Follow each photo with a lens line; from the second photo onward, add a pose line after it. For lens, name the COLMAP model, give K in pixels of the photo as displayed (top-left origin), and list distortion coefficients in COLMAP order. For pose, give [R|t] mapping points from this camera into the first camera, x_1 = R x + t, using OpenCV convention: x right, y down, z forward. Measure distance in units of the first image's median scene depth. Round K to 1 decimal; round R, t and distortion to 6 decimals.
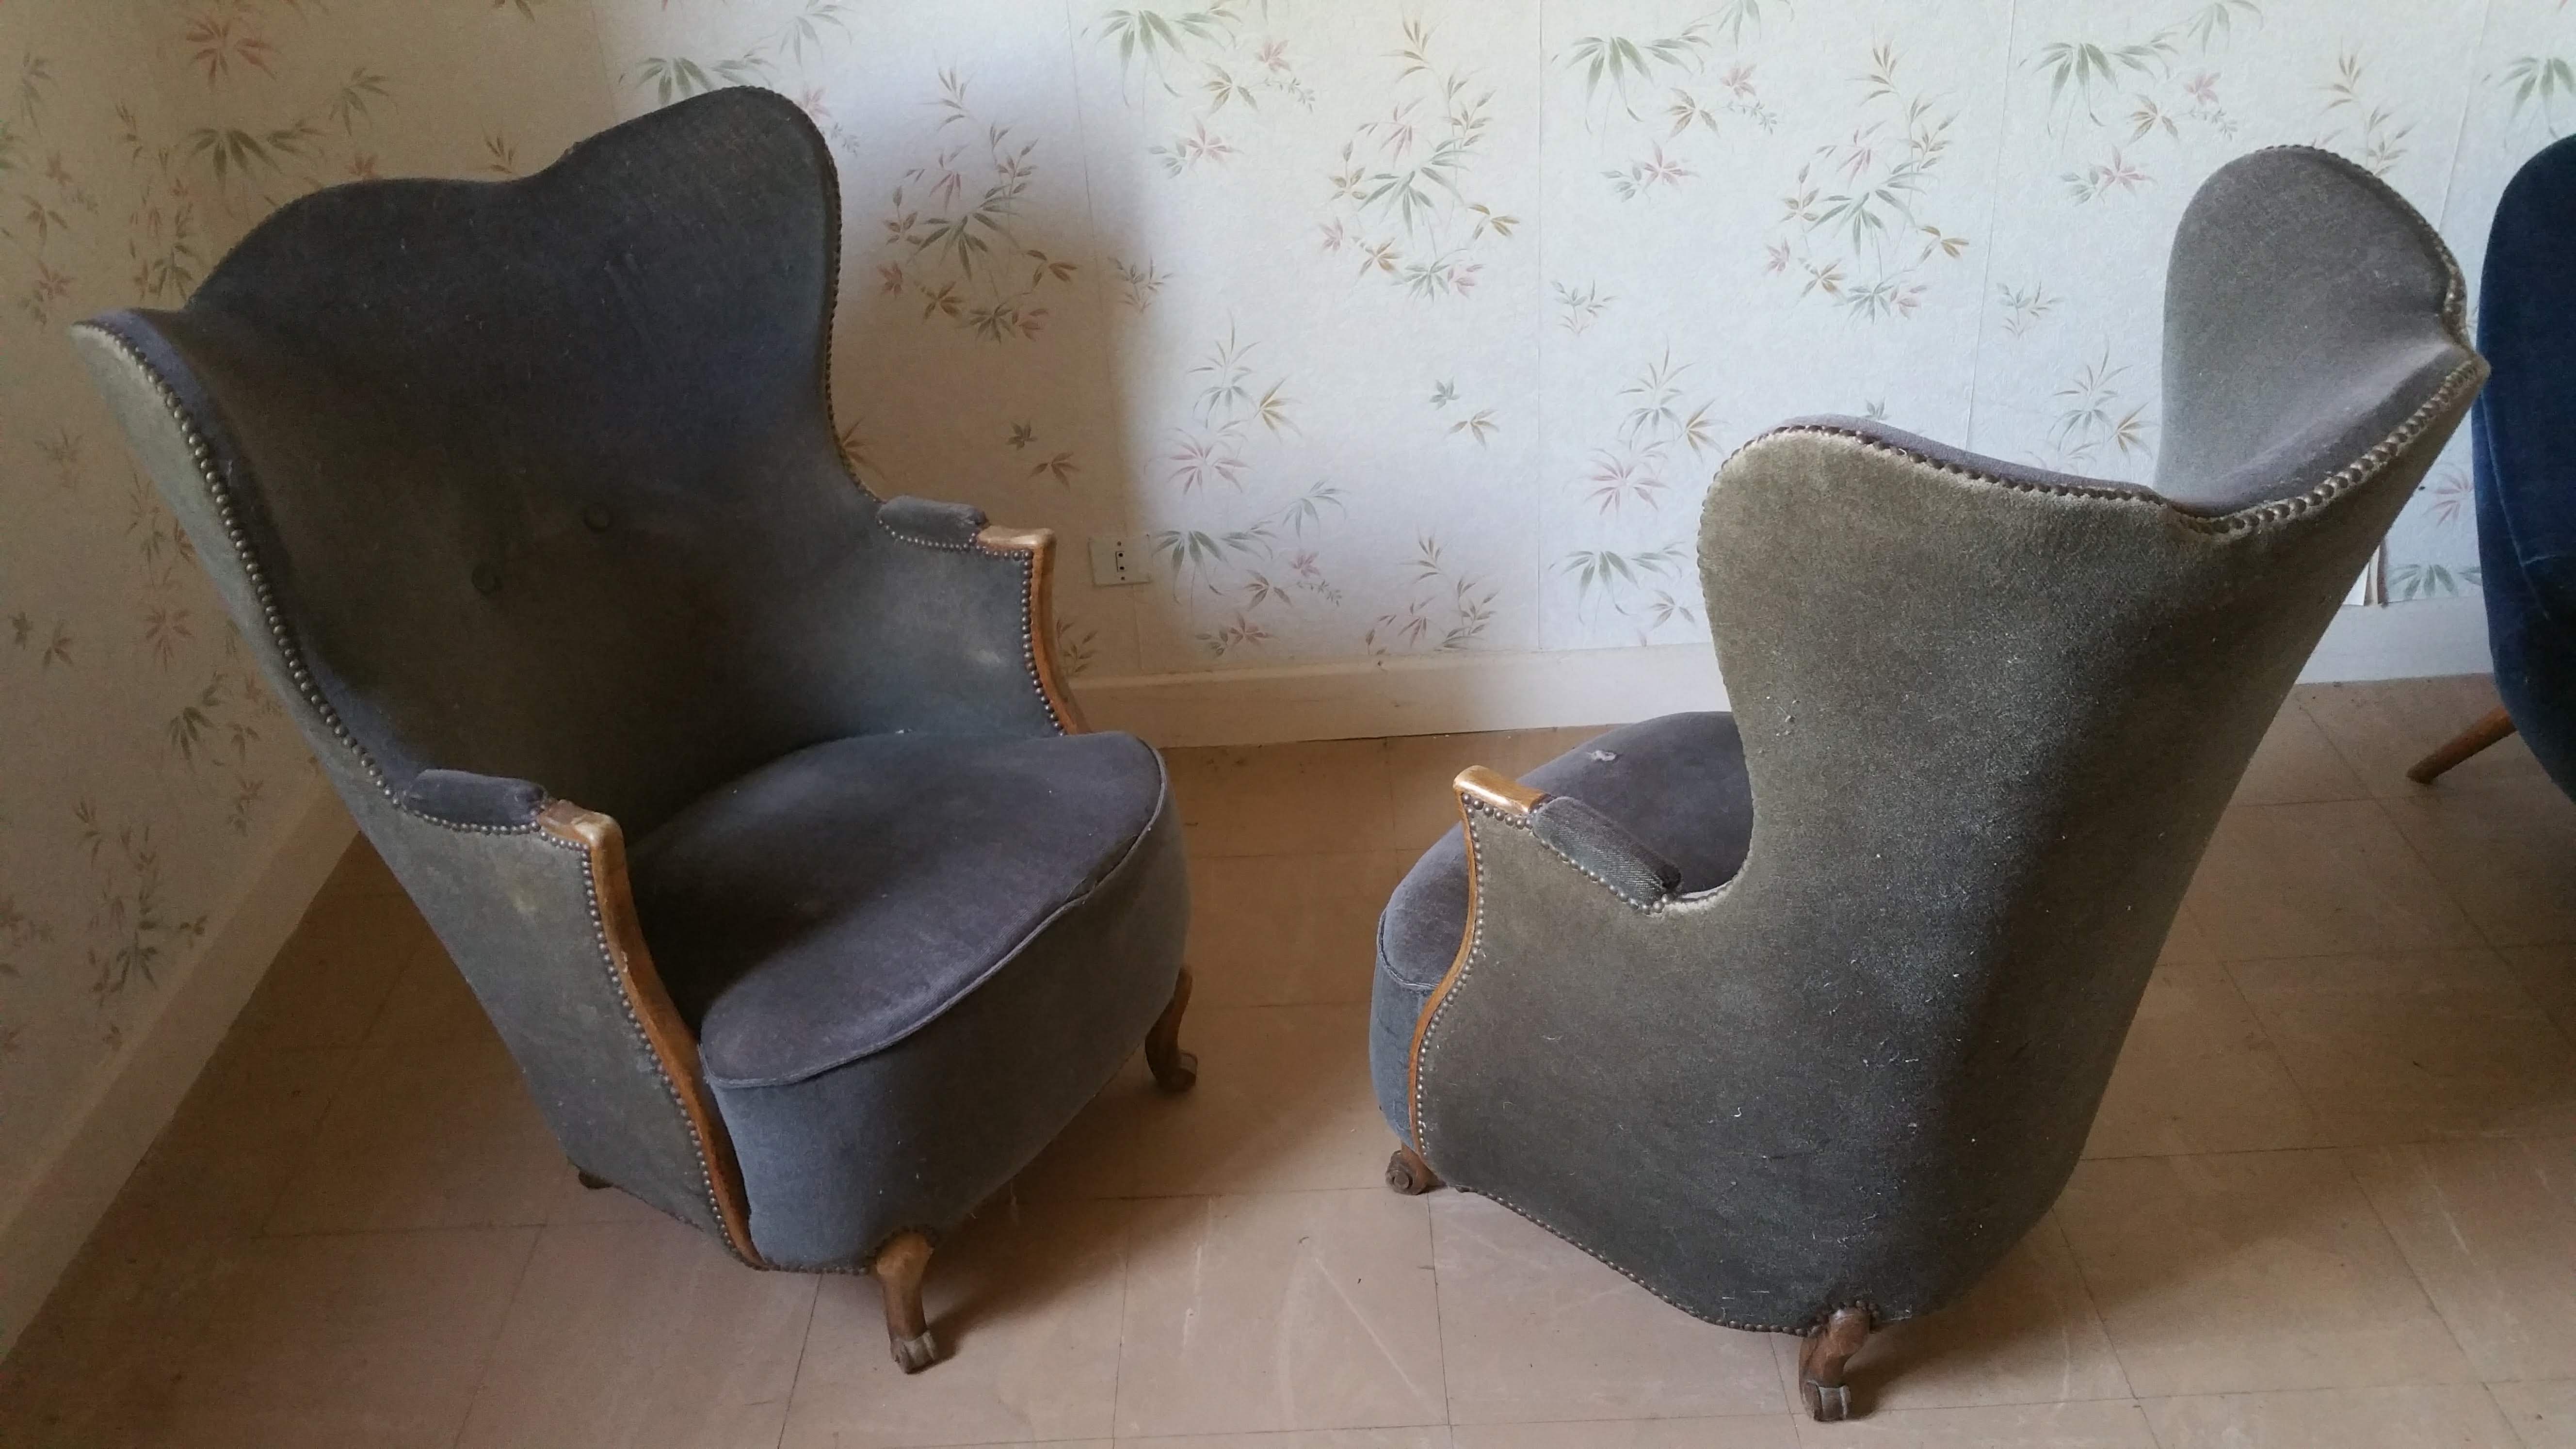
lens RADIAL K [[2046.5, 0, 1306.0], [0, 2046.5, 733.6], [0, 0, 1]] dist [0.088508, -0.156113]
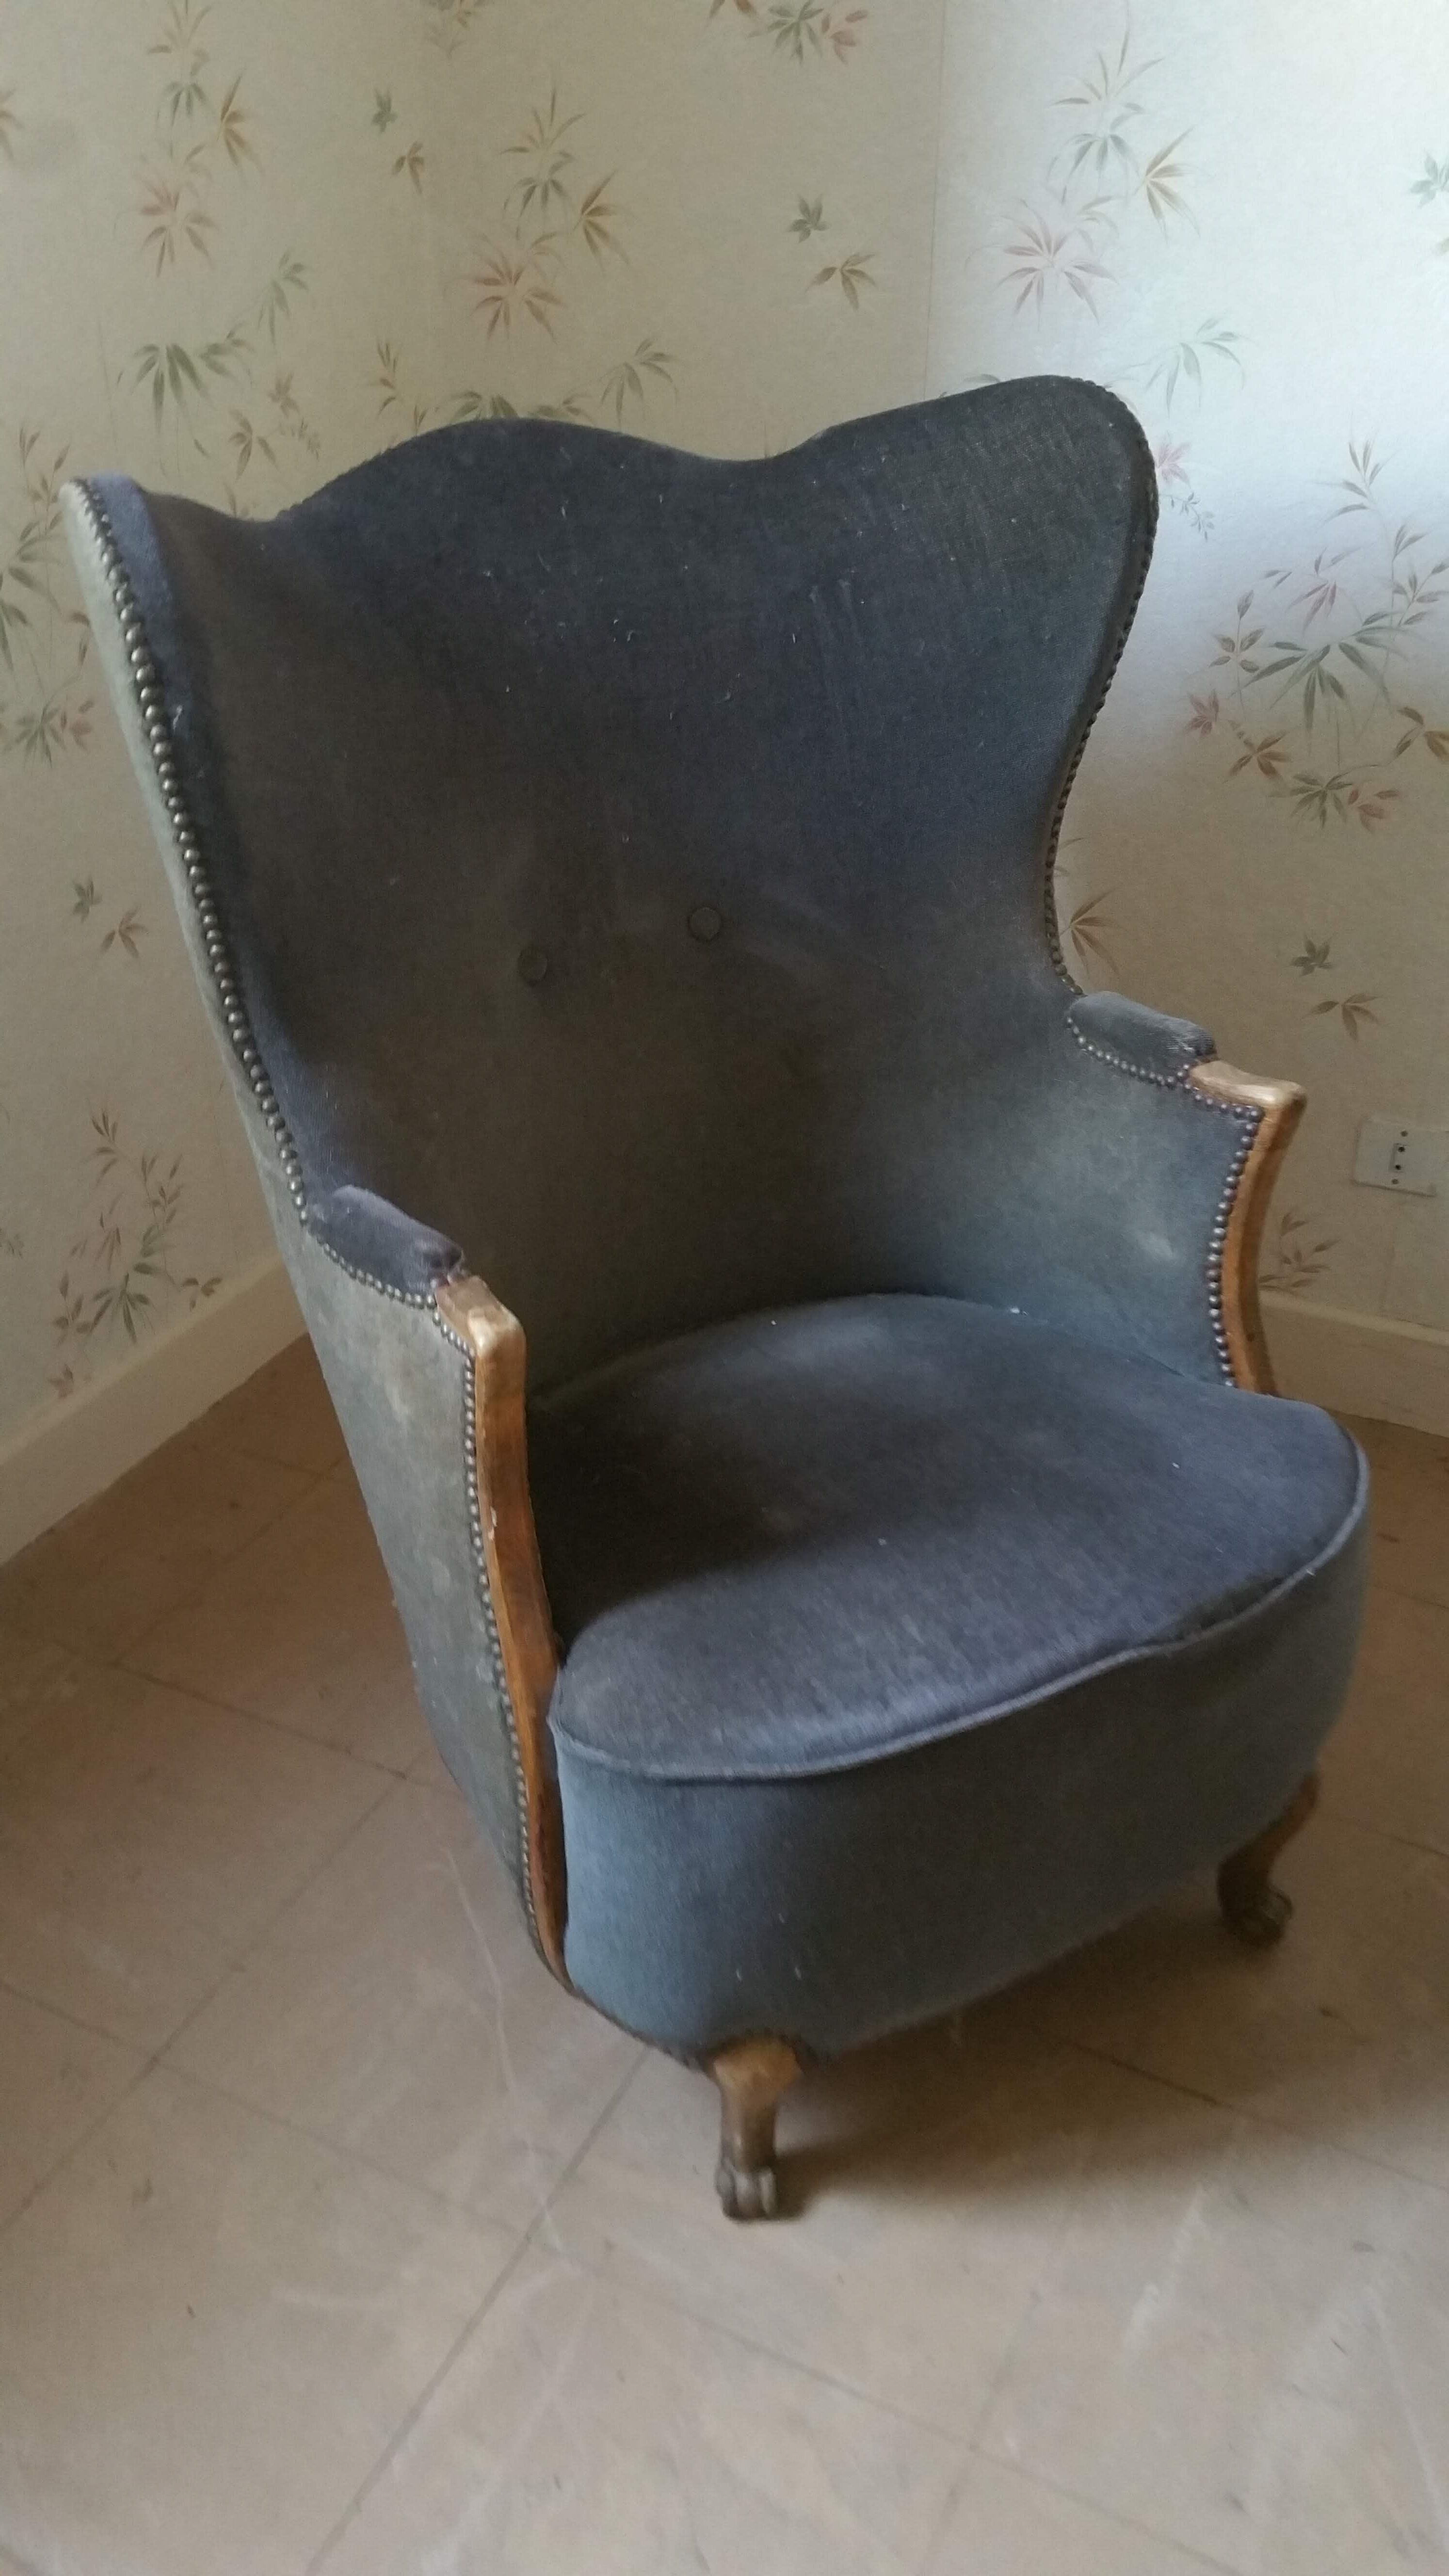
lens RADIAL K [[2366.0, 0, 642.0], [0, 2366.0, 1294.3], [0, 0, 1]] dist [0.165921, -0.528394]
pose [[0.886617, 0.281391, -0.367055, -0.011382], [-0.282268, 0.957897, 0.052524, -0.017183], [0.366381, 0.057040, 0.928715, 0.232656]]
